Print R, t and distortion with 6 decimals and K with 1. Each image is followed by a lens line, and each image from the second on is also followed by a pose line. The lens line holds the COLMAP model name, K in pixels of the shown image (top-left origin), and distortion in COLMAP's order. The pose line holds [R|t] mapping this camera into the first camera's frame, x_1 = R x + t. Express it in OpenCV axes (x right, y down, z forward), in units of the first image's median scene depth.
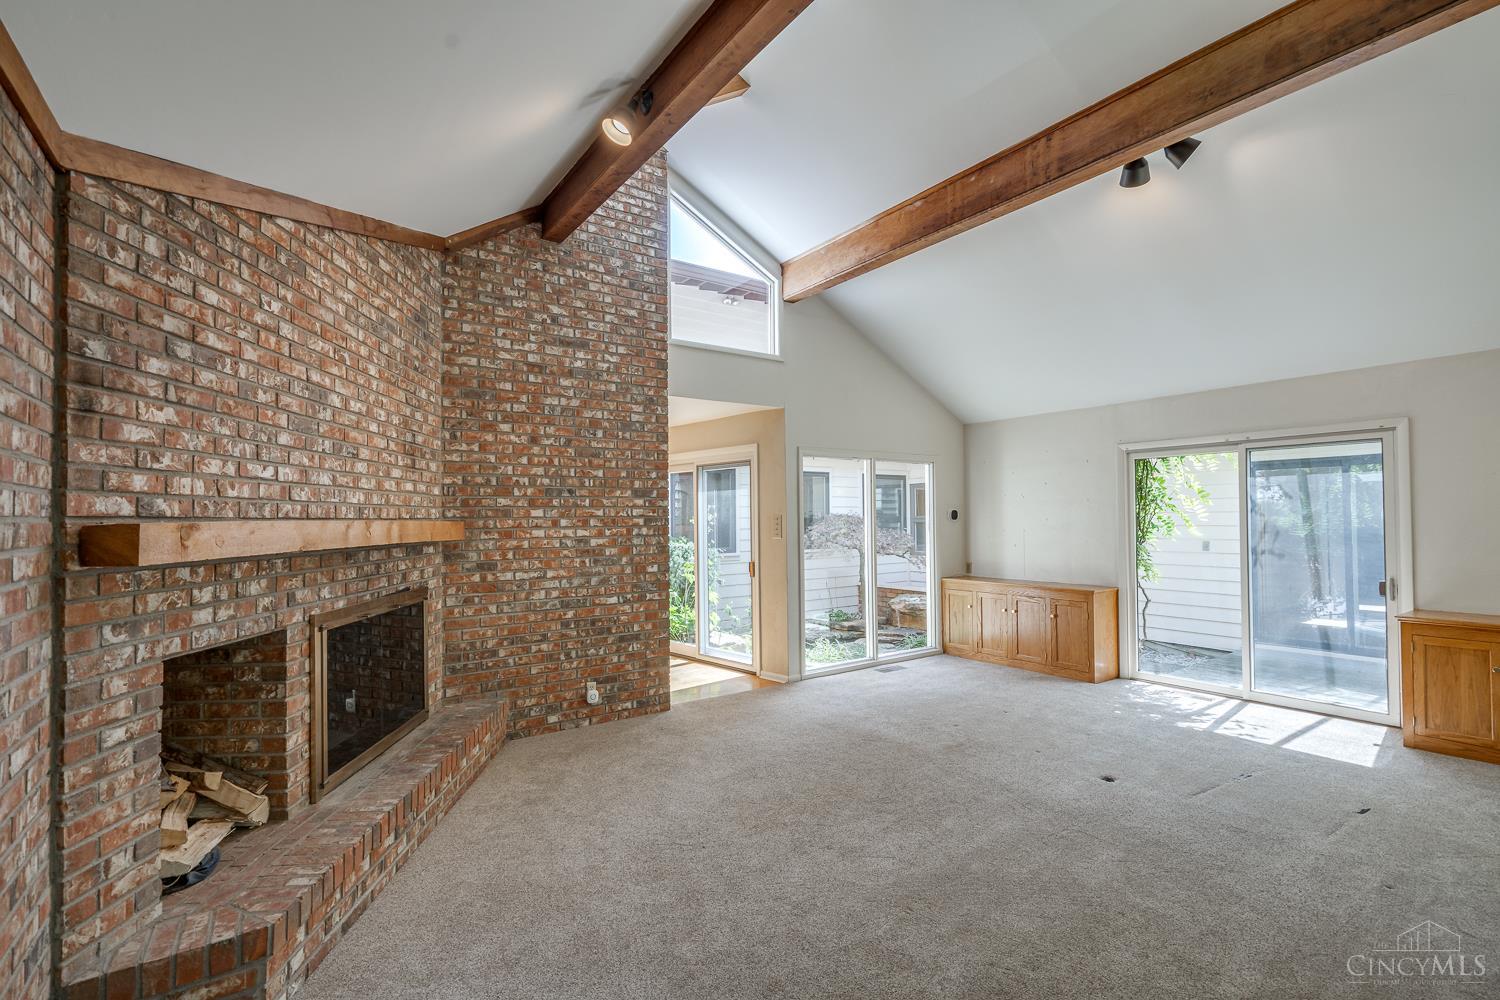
lens RADIAL K [[684.5, 0, 743.7], [0, 684.5, 504.6], [0, 0, 1]] dist [-0.005451, -0.000765]
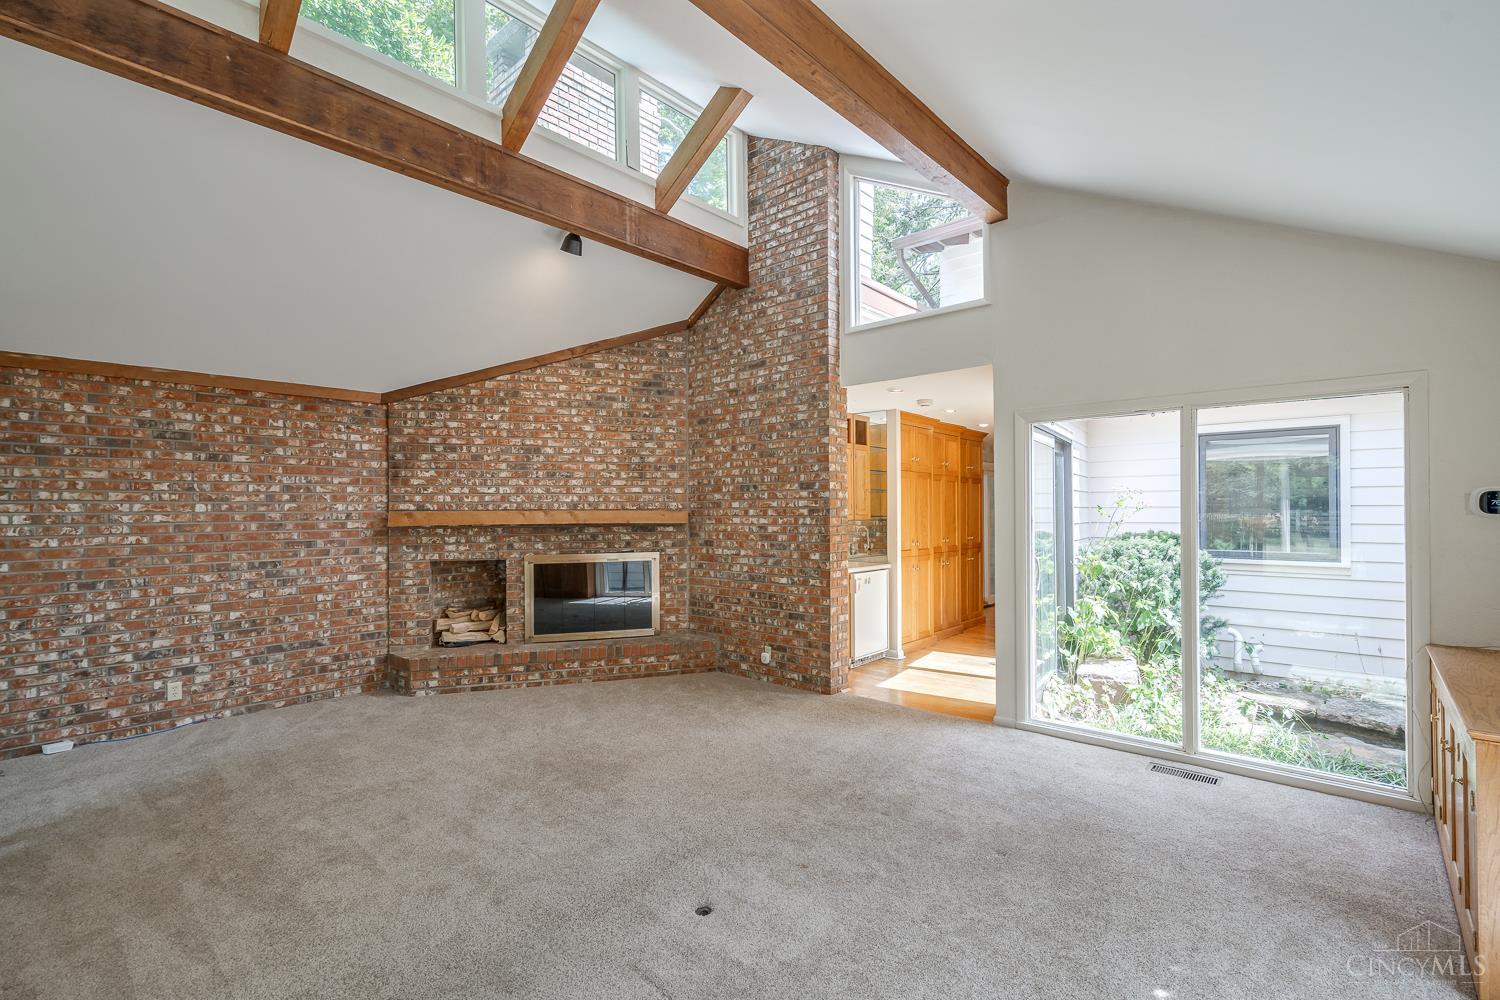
lens RADIAL K [[684.5, 0, 737.6], [0, 684.5, 503.2], [0, 0, 1]] dist [-0.005451, -0.000765]
pose [[0.218112, -0.001051, -0.975923, 0.962911], [0.024783, 0.999683, 0.004462, 0.003911], [0.975609, -0.025159, 0.218069, 0.719872]]
